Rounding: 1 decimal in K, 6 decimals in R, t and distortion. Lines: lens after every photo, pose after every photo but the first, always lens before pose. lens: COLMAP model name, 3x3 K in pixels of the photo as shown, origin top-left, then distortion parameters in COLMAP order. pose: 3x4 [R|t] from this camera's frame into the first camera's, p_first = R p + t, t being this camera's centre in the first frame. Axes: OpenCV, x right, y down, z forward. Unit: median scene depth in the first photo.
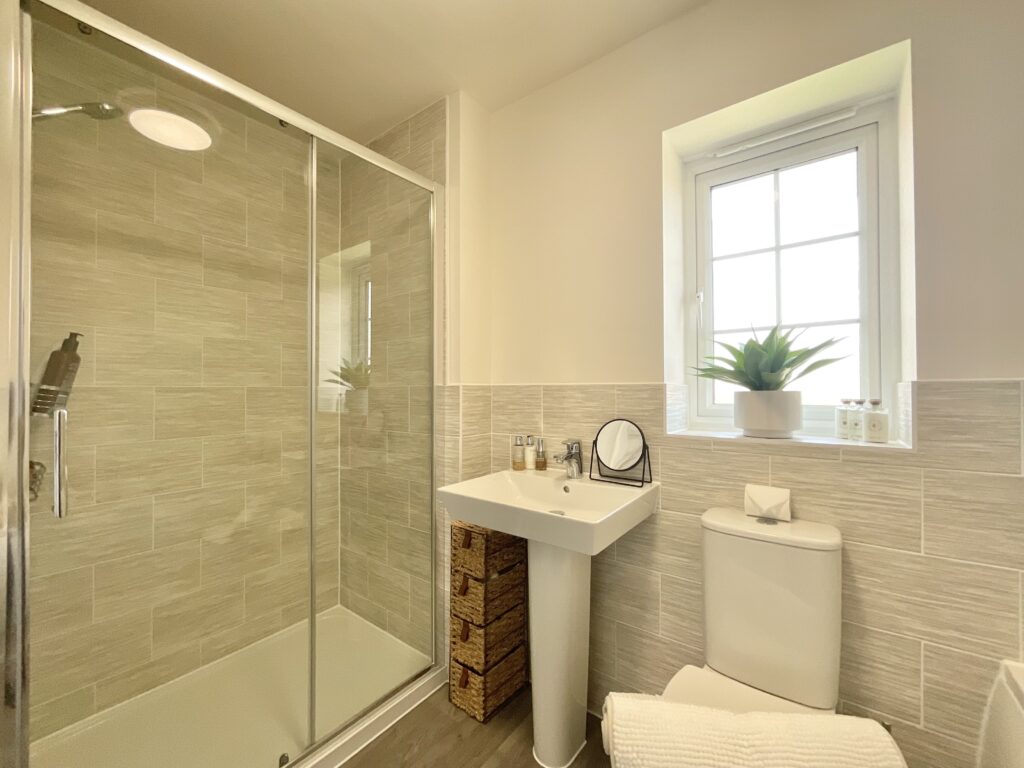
lens RADIAL K [[417.6, 0, 509.9], [0, 417.6, 386.9], [0, 0, 1]] dist [-0.000366, -0.000017]
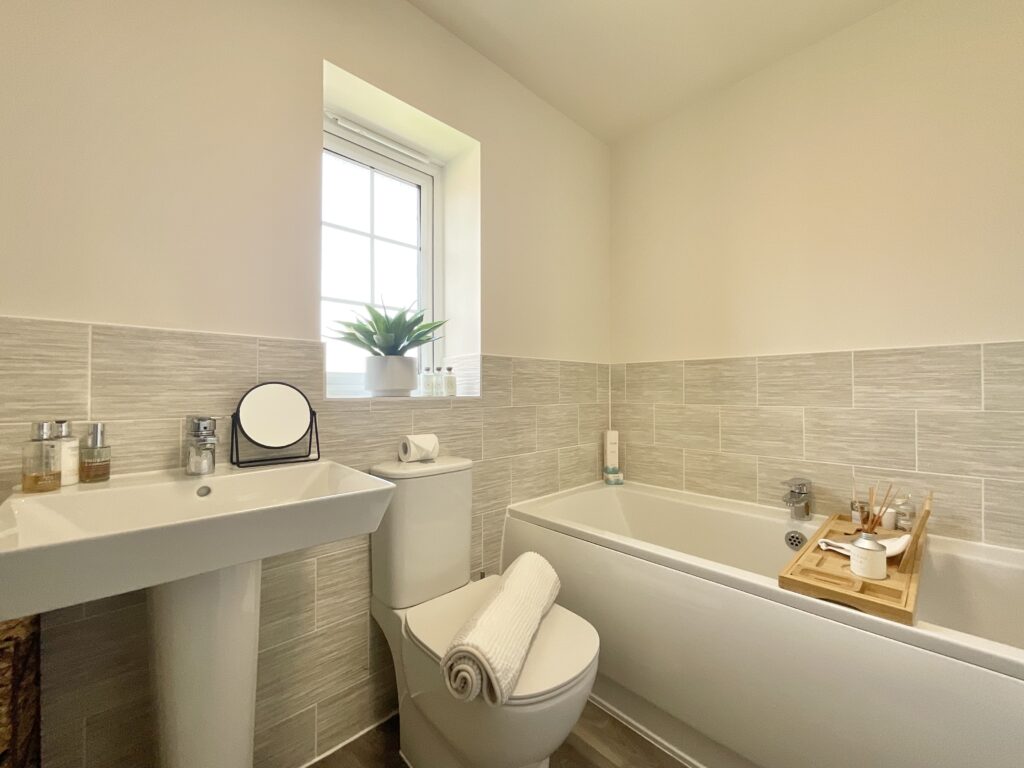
lens RADIAL K [[417.6, 0, 509.7], [0, 417.6, 385.4], [0, 0, 1]] dist [-0.000366, -0.000017]
pose [[0.158187, 0.014810, 0.987298, -0.437945], [-0.005945, 0.999884, -0.014046, 0.093333], [-0.987391, -0.003647, 0.158257, 0.457780]]
